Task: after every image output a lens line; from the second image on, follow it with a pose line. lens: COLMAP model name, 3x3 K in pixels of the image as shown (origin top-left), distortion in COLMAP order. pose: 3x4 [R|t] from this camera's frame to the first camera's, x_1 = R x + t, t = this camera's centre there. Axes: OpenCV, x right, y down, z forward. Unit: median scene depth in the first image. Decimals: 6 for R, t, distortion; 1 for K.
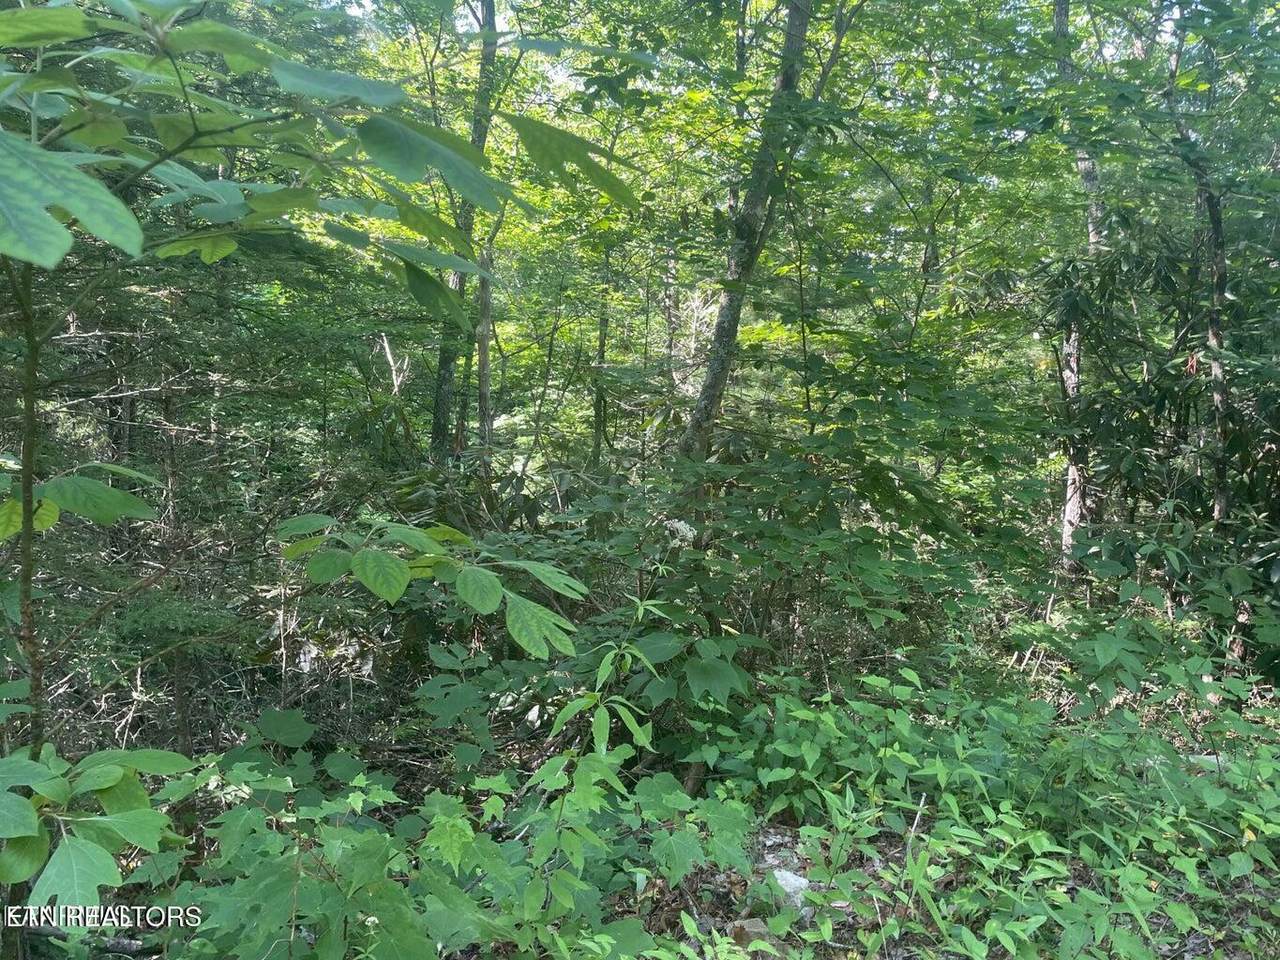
lens RADIAL K [[965.1, 0, 645.6], [0, 965.1, 475.2], [0, 0, 1]] dist [0.000212, -0.004224]
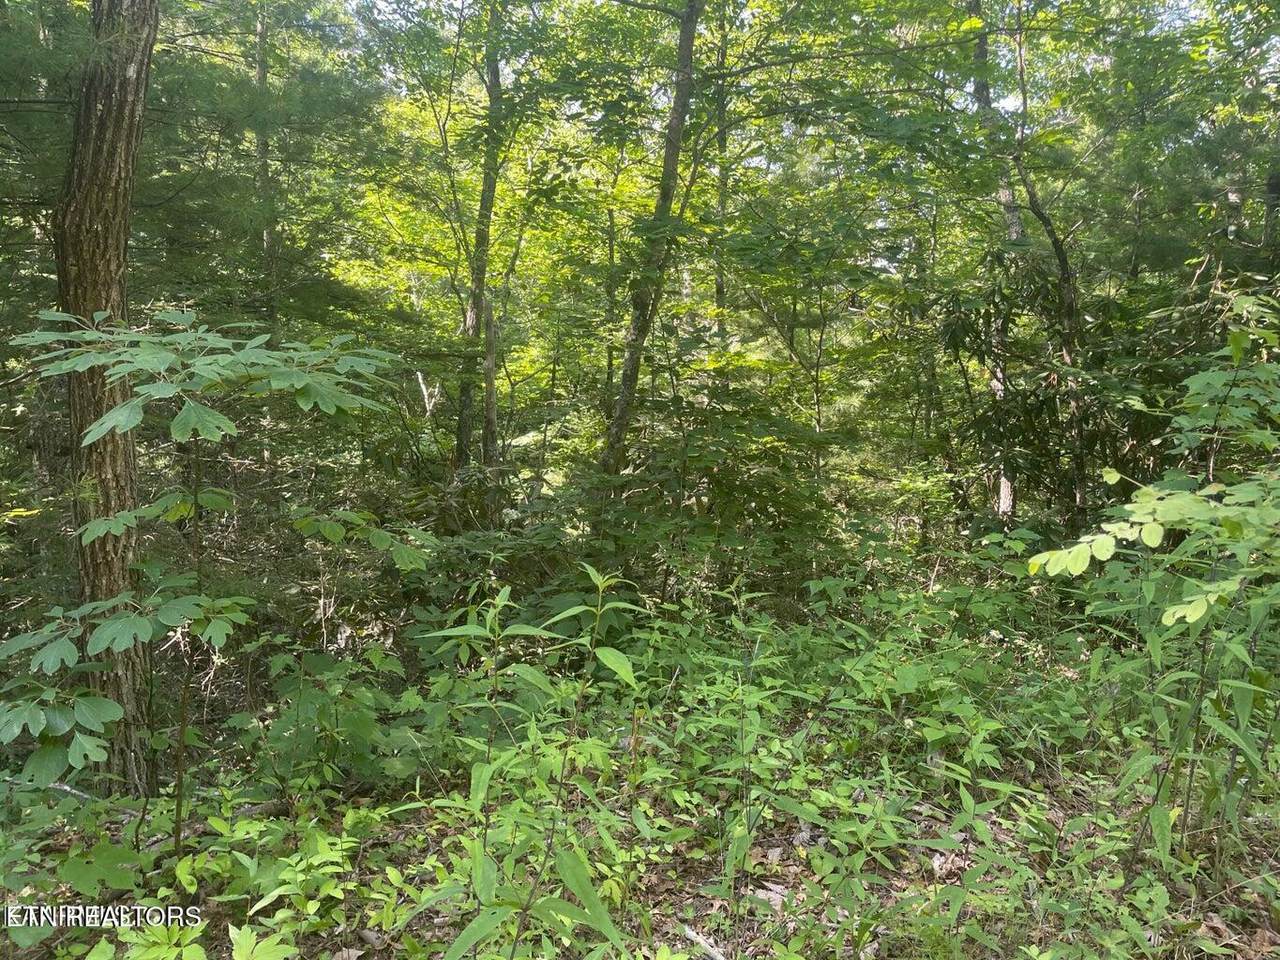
lens RADIAL K [[965.1, 0, 635.2], [0, 965.1, 483.8], [0, 0, 1]] dist [0.000212, -0.004224]
pose [[0.997745, -0.033445, -0.058201, 0.114112], [0.033356, 0.999440, -0.002498, 0.003765], [0.058252, 0.000551, 0.998302, -0.246962]]
